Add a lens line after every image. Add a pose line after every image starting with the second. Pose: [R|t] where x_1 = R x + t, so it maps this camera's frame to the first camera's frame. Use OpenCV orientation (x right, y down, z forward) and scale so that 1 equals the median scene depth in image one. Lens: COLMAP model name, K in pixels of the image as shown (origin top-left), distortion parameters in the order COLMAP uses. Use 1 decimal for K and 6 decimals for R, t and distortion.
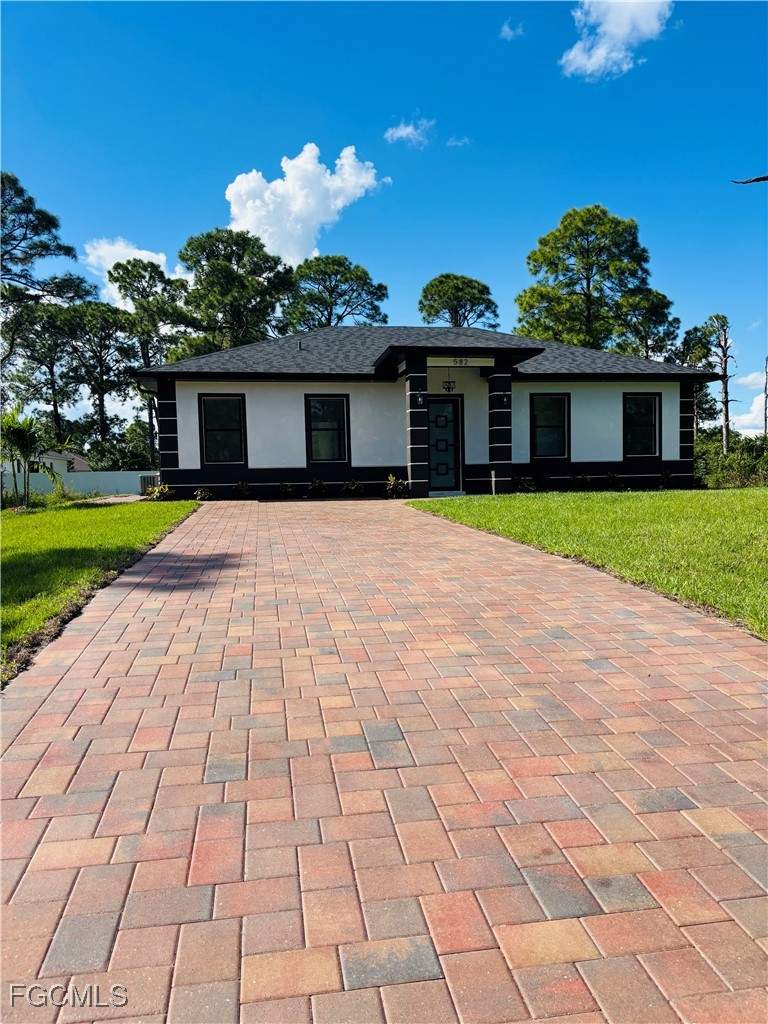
lens RADIAL K [[787.6, 0, 385.1], [0, 787.6, 516.9], [0, 0, 1]] dist [0.037493, 0.006011]
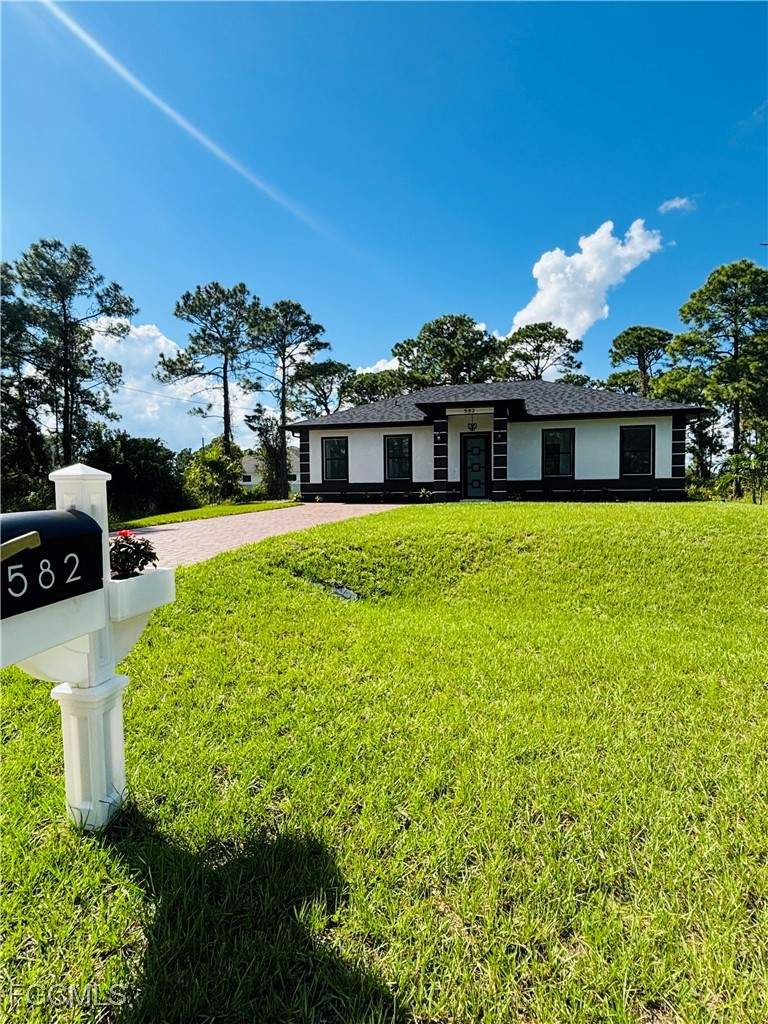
lens RADIAL K [[586.6, 0, 385.0], [0, 586.6, 527.6], [0, 0, 1]] dist [-0.005654, -0.002259]
pose [[0.905982, 0.036708, -0.421722, 0.169034], [-0.028315, 0.999257, 0.026150, -0.002050], [0.422369, -0.011751, 0.906348, -0.019261]]
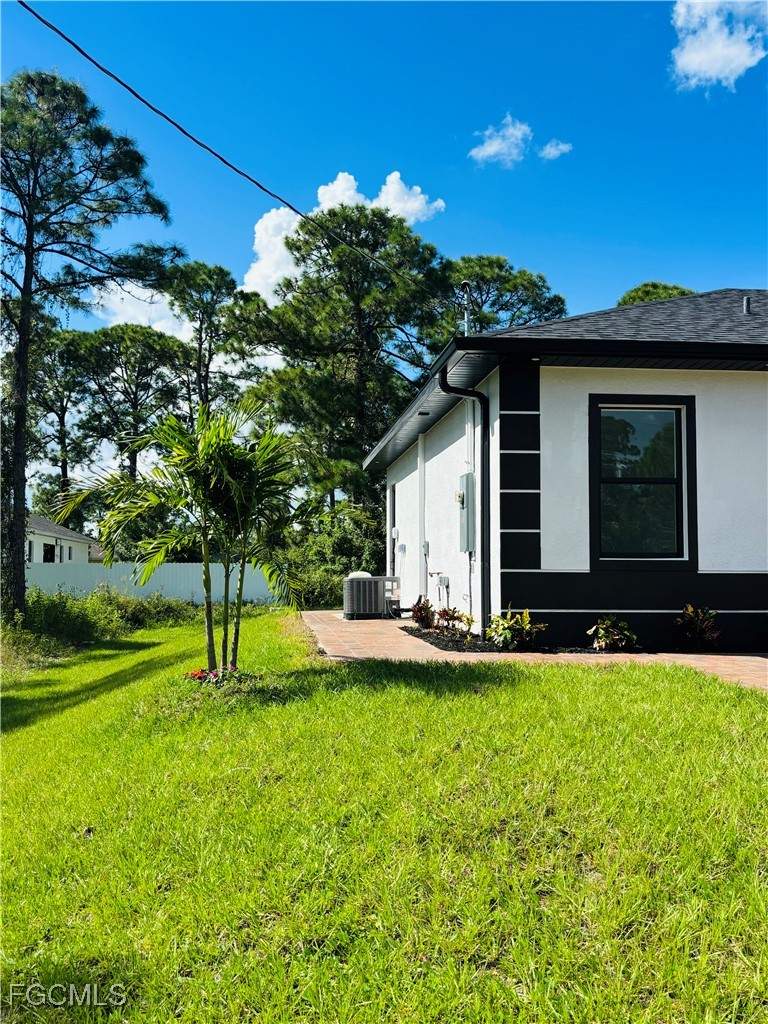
lens RADIAL K [[1018.1, 0, 371.6], [0, 1018.1, 490.1], [0, 0, 1]] dist [0.094658, 0.000000]
pose [[0.997338, 0.020985, -0.069832, -0.132451], [-0.030070, 0.990833, -0.131705, -0.012344], [0.066428, 0.133454, 0.988826, 0.190837]]
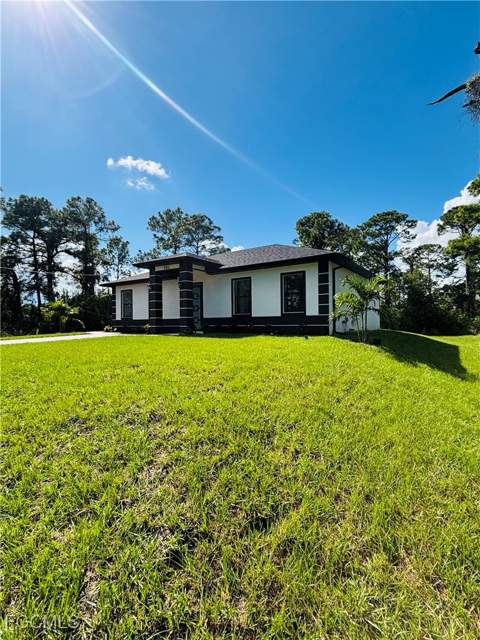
lens RADIAL K [[312.4, 0, 244.6], [0, 312.4, 320.7], [0, 0, 1]] dist [-0.001491, -0.000739]
pose [[0.714556, 0.009641, -0.699511, 0.322097], [-0.035135, 0.999138, -0.022120, -0.021037], [0.698695, 0.040383, 0.714279, 0.235267]]
